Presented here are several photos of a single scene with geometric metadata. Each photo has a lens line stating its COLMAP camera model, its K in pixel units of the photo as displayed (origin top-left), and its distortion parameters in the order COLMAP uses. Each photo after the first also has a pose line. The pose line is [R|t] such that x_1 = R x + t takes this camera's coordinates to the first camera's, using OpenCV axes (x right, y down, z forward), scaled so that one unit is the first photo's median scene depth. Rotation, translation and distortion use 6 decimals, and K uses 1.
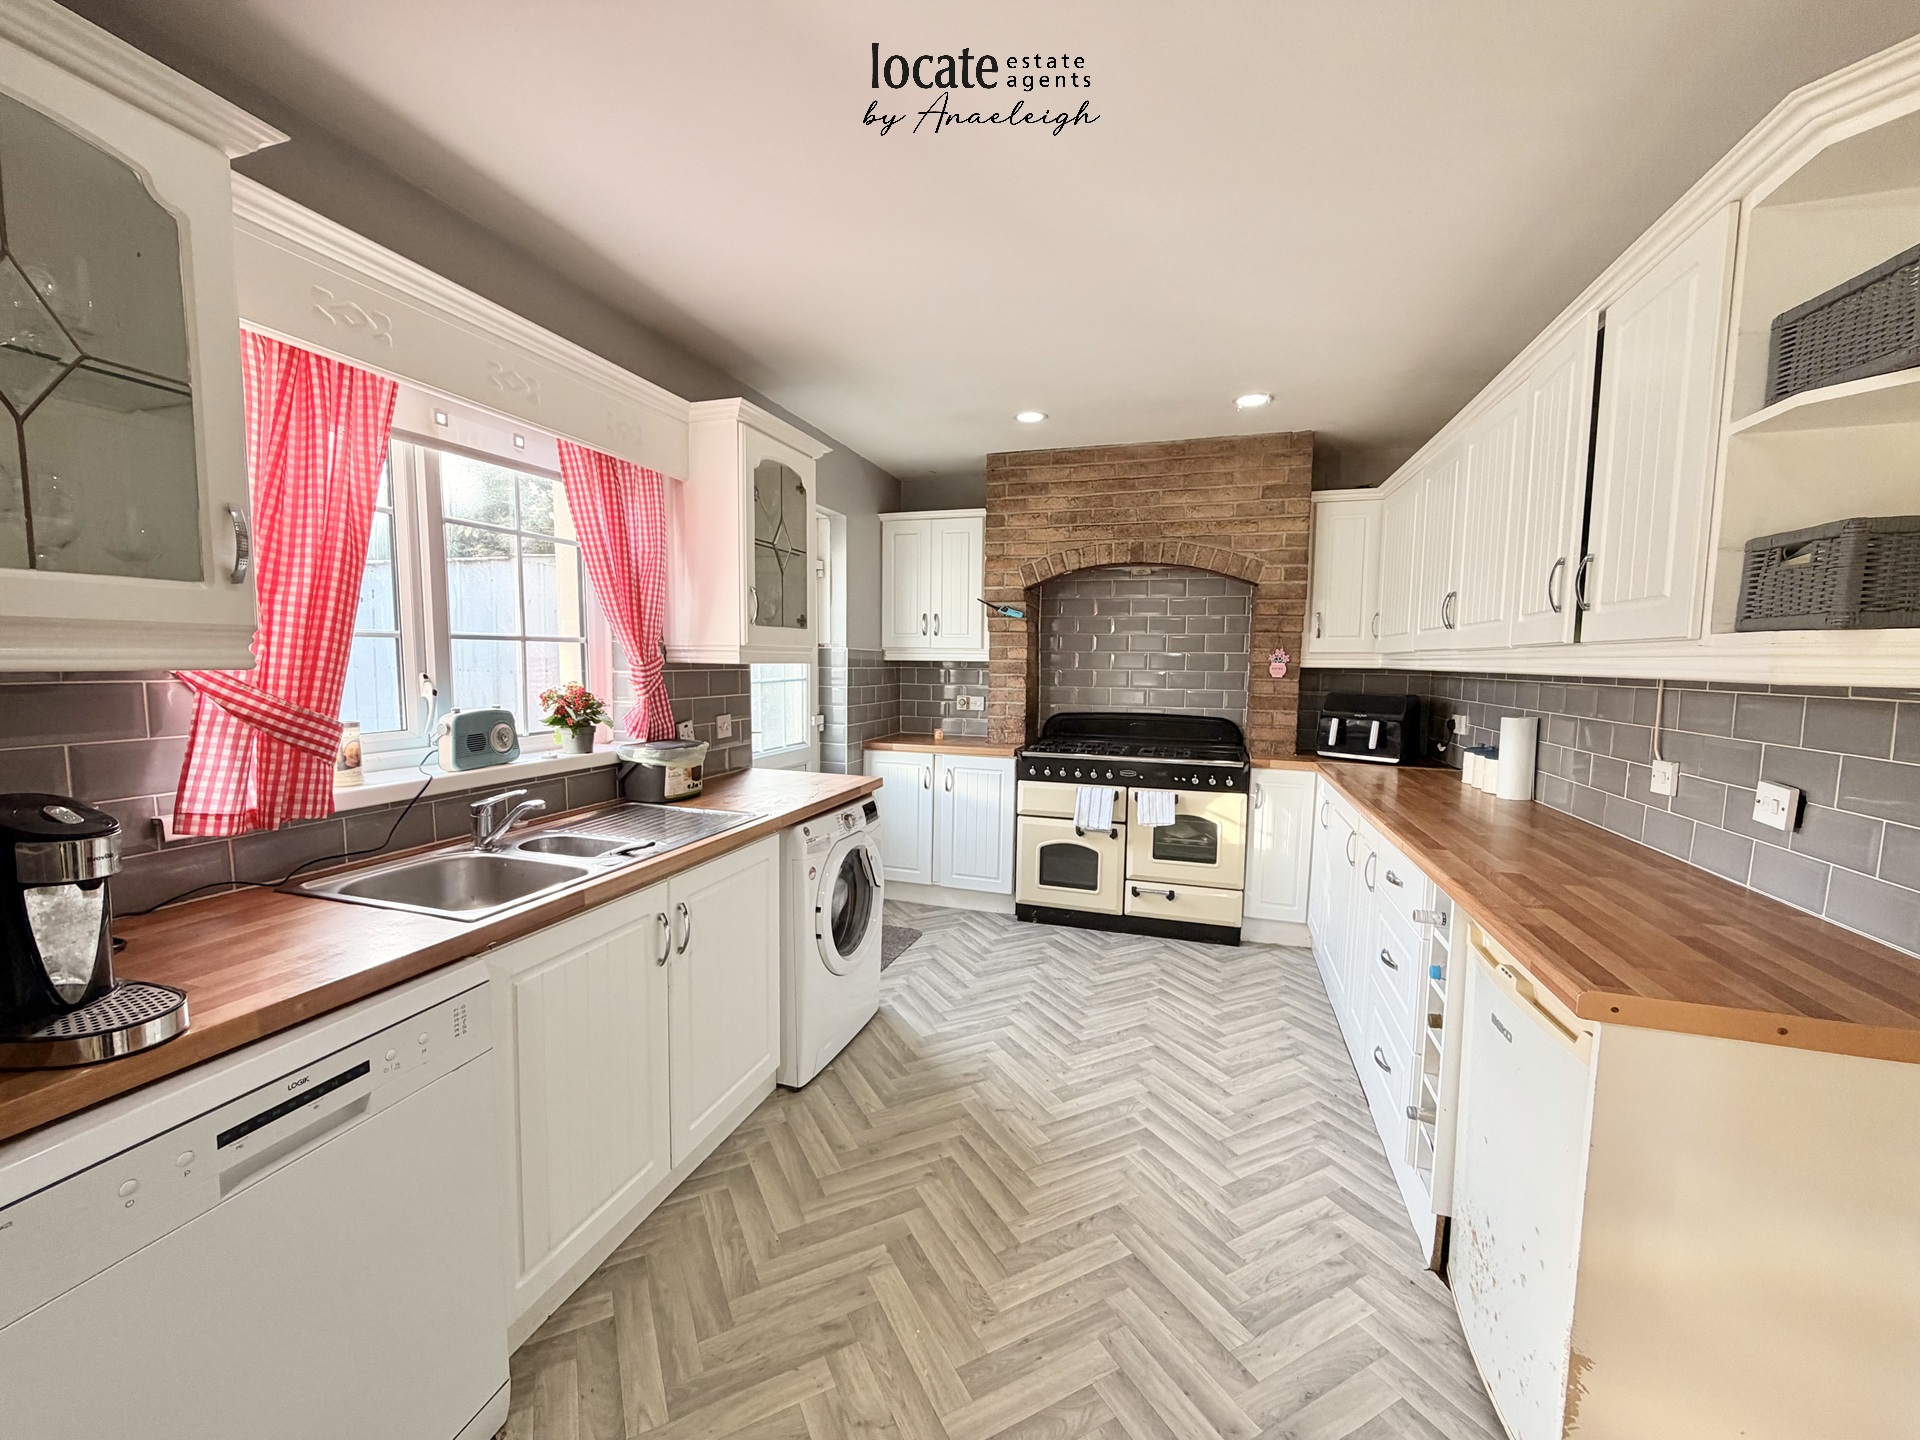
lens RADIAL K [[763.6, 0, 953.6], [0, 763.6, 723.5], [0, 0, 1]] dist [-0.001161, -0.000177]
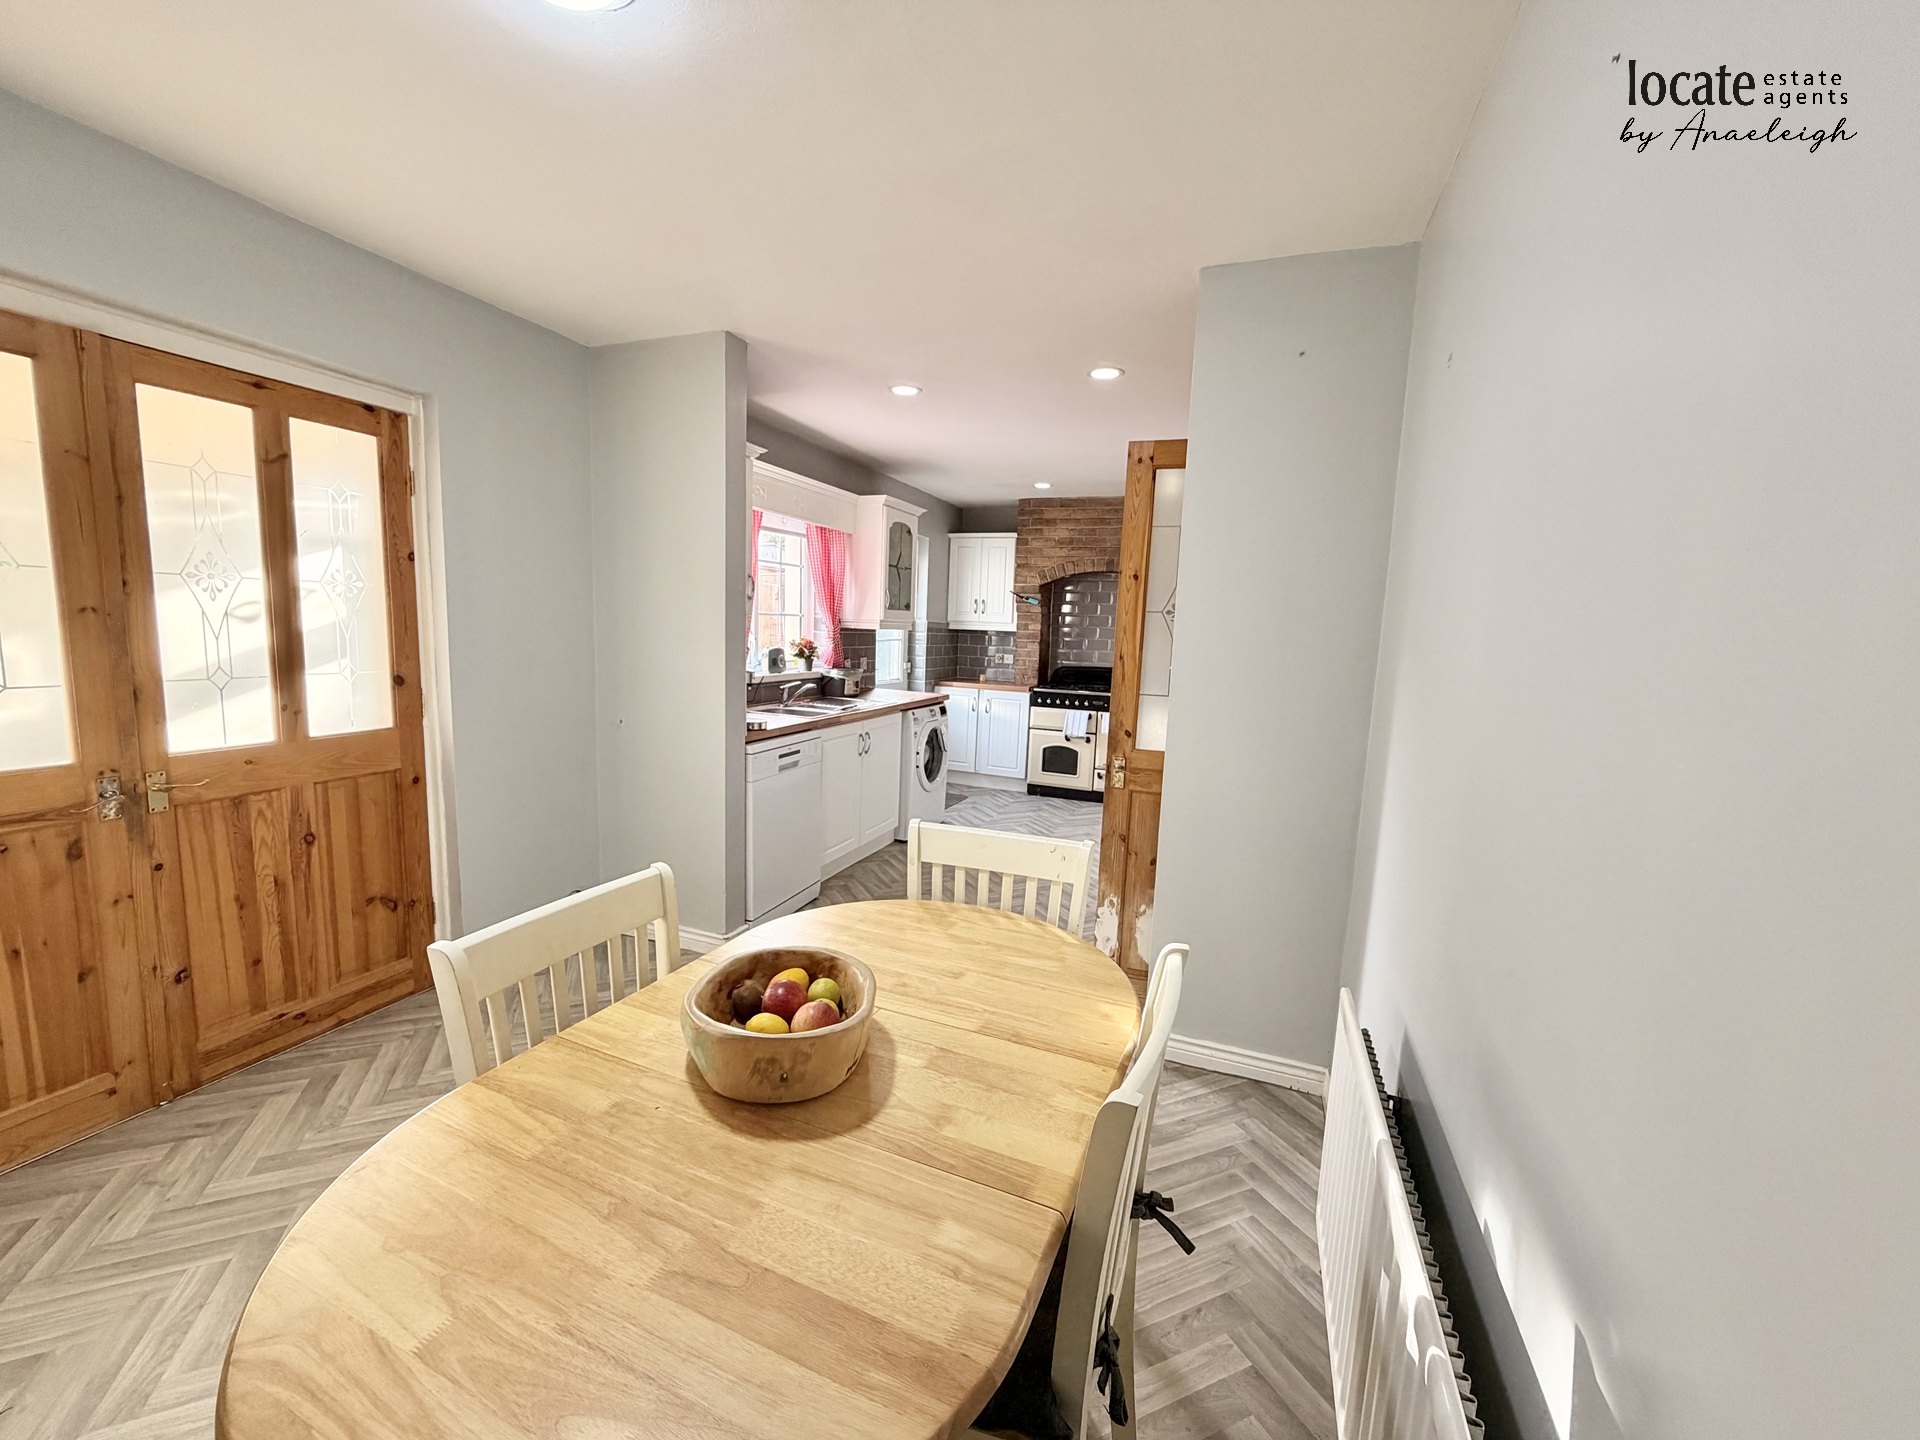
lens RADIAL K [[763.6, 0, 953.6], [0, 763.6, 723.5], [0, 0, 1]] dist [-0.001161, -0.000177]
pose [[0.997419, 0.033428, -0.063542, 0.026428], [-0.030758, 0.998622, 0.042532, 0.048258], [0.064877, -0.040468, 0.997072, -0.624273]]
